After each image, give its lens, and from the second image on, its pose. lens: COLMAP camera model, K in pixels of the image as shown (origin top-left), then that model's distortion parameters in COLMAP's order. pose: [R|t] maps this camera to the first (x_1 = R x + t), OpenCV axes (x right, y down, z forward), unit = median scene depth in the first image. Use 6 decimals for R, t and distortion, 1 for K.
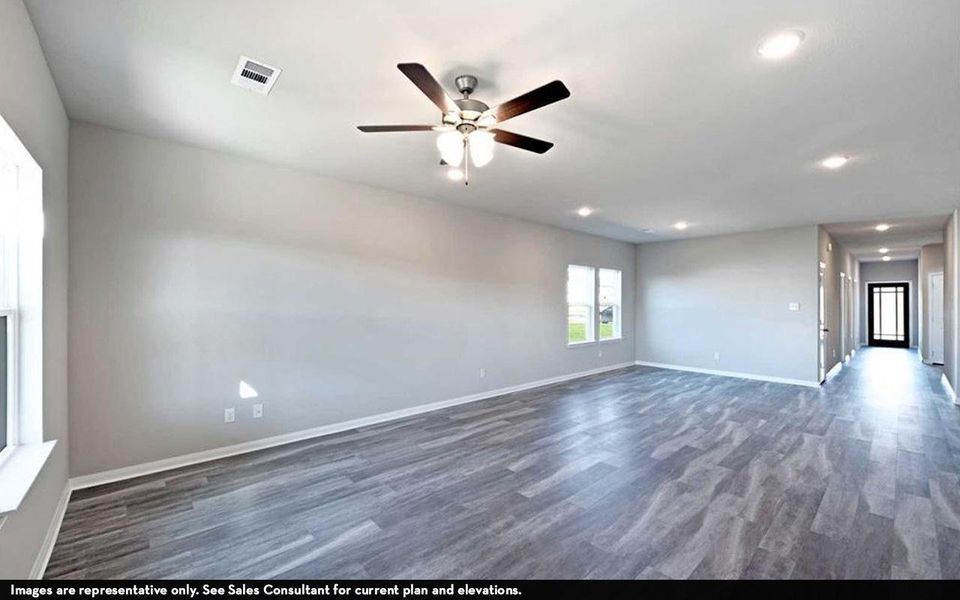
lens RADIAL K [[385.3, 0, 477.1], [0, 385.3, 298.2], [0, 0, 1]] dist [-0.002150, -0.000317]
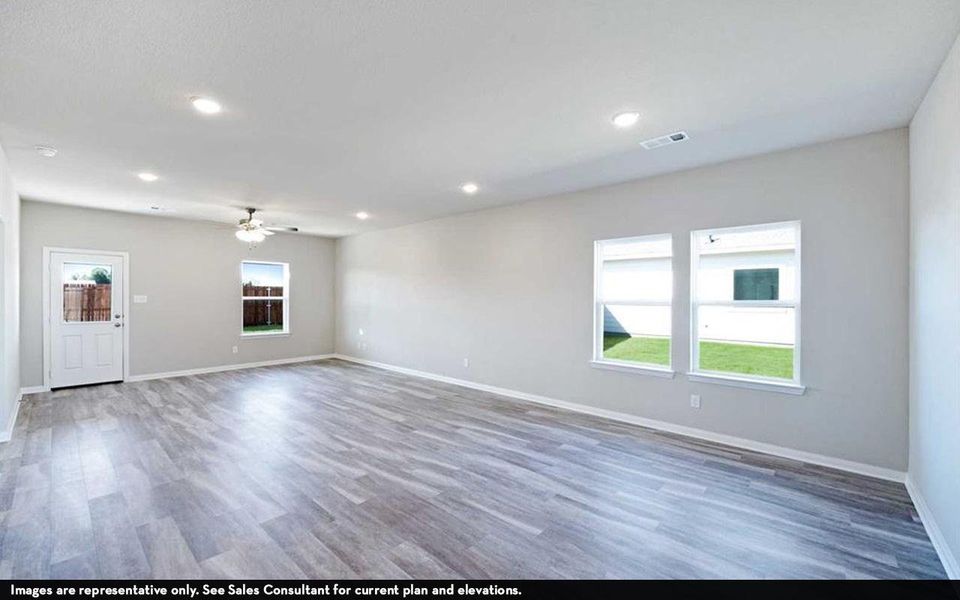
lens RADIAL K [[385.3, 0, 477.1], [0, 385.3, 298.2], [0, 0, 1]] dist [-0.002150, -0.000317]
pose [[0.102525, 0.000898, -0.994730, 1.644305], [0.005872, 0.999982, 0.001508, 0.016389], [0.994713, -0.005995, 0.102518, 1.375920]]
